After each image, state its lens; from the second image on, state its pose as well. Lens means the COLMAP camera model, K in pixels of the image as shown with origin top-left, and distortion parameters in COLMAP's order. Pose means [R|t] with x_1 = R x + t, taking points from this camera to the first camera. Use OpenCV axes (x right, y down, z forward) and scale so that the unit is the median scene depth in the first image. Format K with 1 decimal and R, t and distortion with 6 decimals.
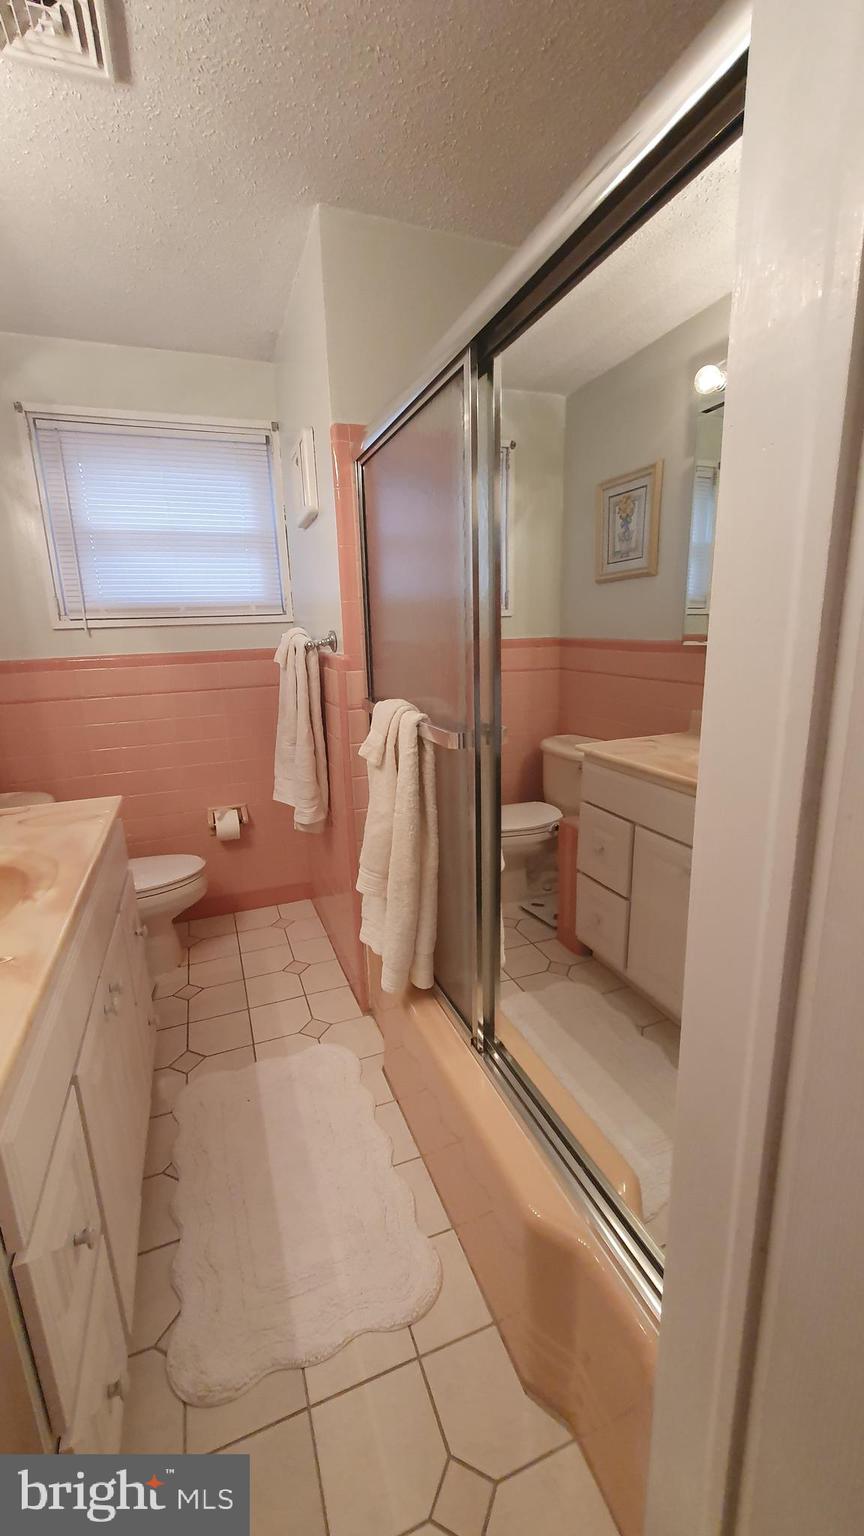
lens RADIAL K [[607.4, 0, 421.5], [0, 607.4, 770.9], [0, 0, 1]] dist [-0.001417, 0.003150]
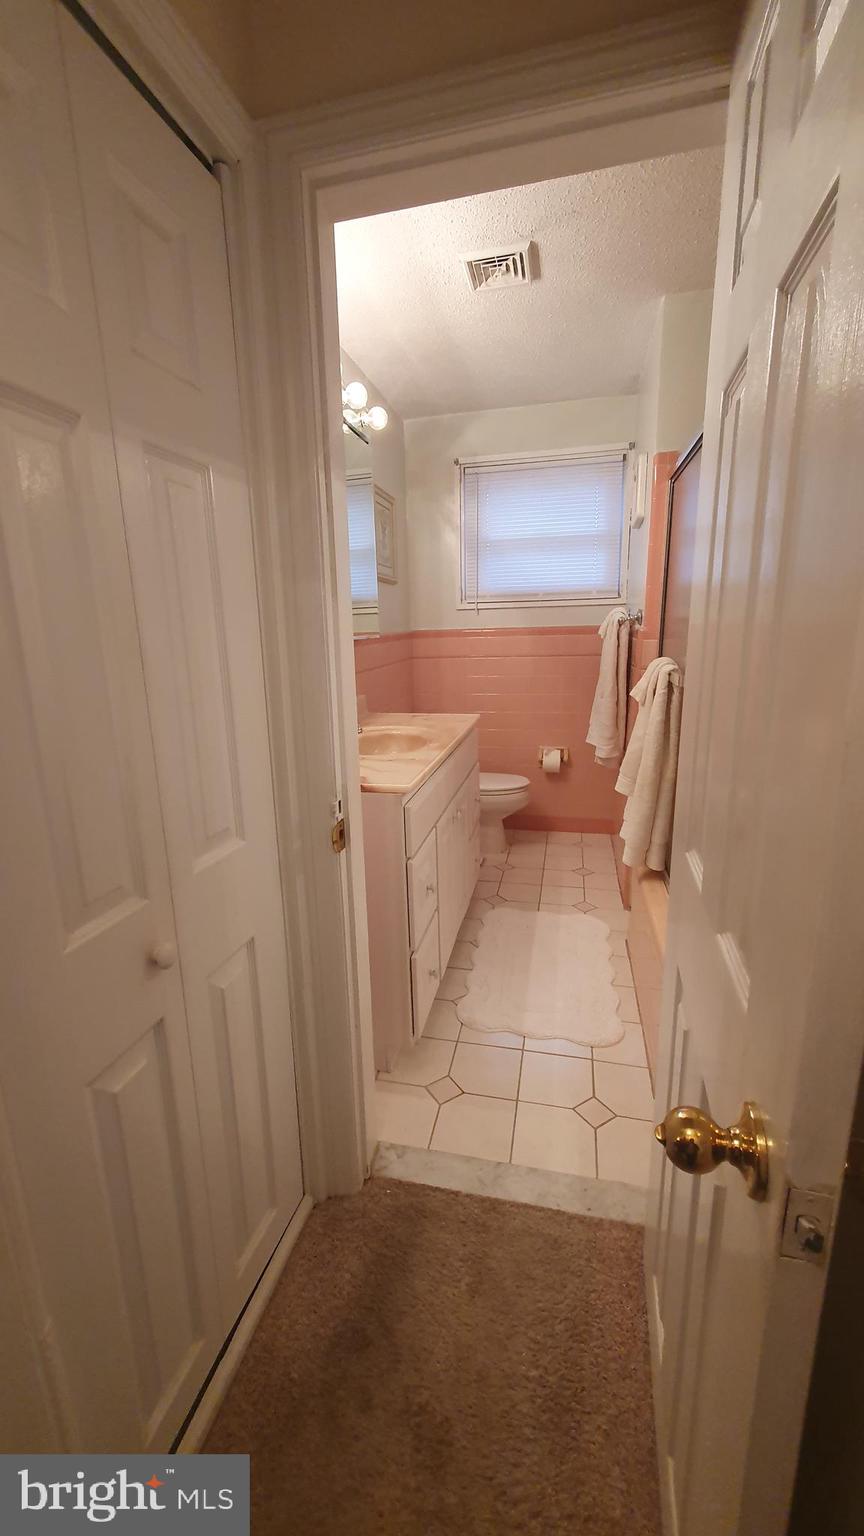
lens RADIAL K [[607.4, 0, 421.5], [0, 607.4, 770.9], [0, 0, 1]] dist [-0.001417, 0.003150]
pose [[0.830788, 0.141532, -0.538294, 0.190530], [-0.130331, 0.989709, 0.059073, 0.086825], [0.541115, 0.021080, 0.840684, -0.306887]]
